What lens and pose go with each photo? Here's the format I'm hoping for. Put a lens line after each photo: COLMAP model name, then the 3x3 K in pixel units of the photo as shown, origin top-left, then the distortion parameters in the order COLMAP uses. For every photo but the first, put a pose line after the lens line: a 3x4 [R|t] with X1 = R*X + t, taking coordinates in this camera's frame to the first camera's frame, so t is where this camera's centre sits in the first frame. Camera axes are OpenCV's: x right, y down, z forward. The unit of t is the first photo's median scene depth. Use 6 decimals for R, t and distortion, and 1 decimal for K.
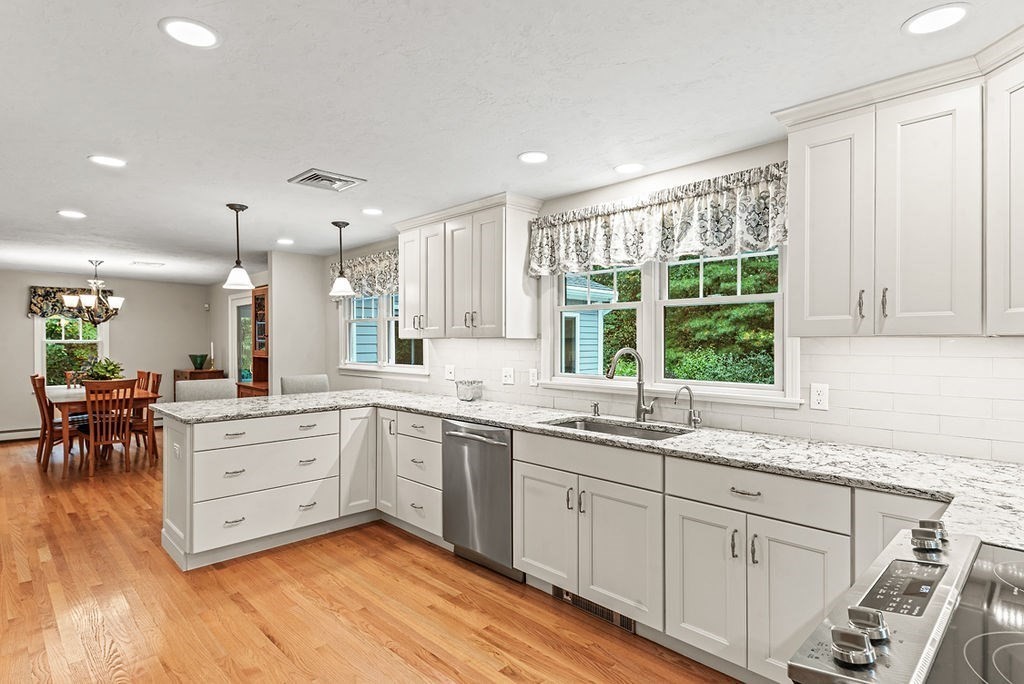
lens RADIAL K [[535.8, 0, 512.0], [0, 535.8, 342.0], [0, 0, 1]] dist [0.046799, 0.000427]
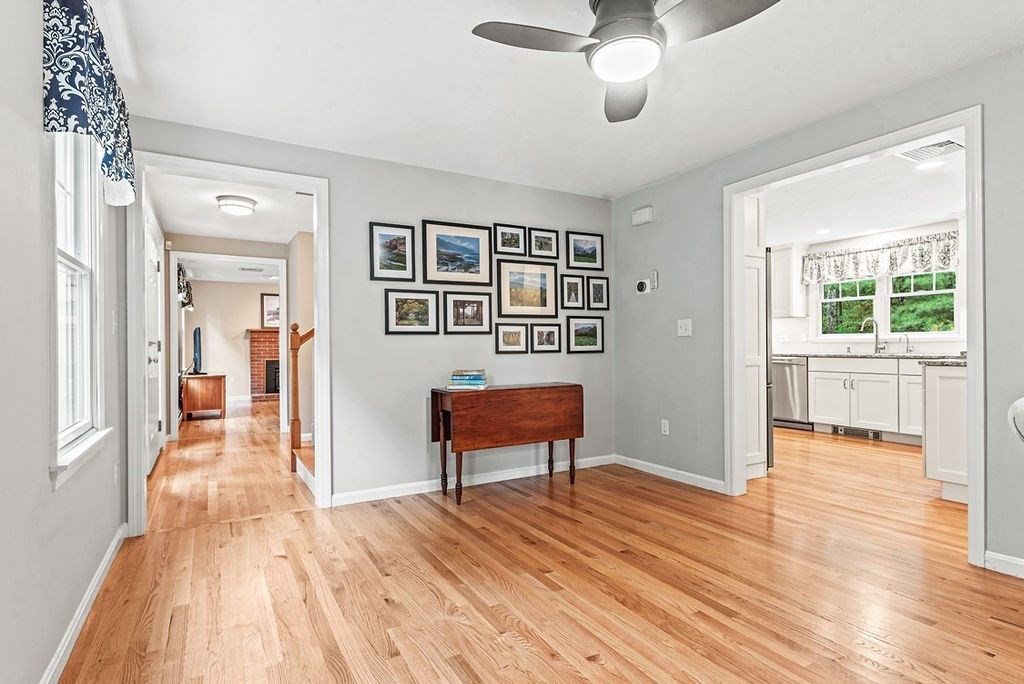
lens RADIAL K [[526.3, 0, 508.4], [0, 526.3, 346.3], [0, 0, 1]] dist [0.021414, -0.000788]
pose [[0.965557, -0.007486, -0.260083, -0.581768], [0.007584, 0.999971, -0.000628, 0.108147], [0.260080, -0.001366, 0.965586, -1.301266]]
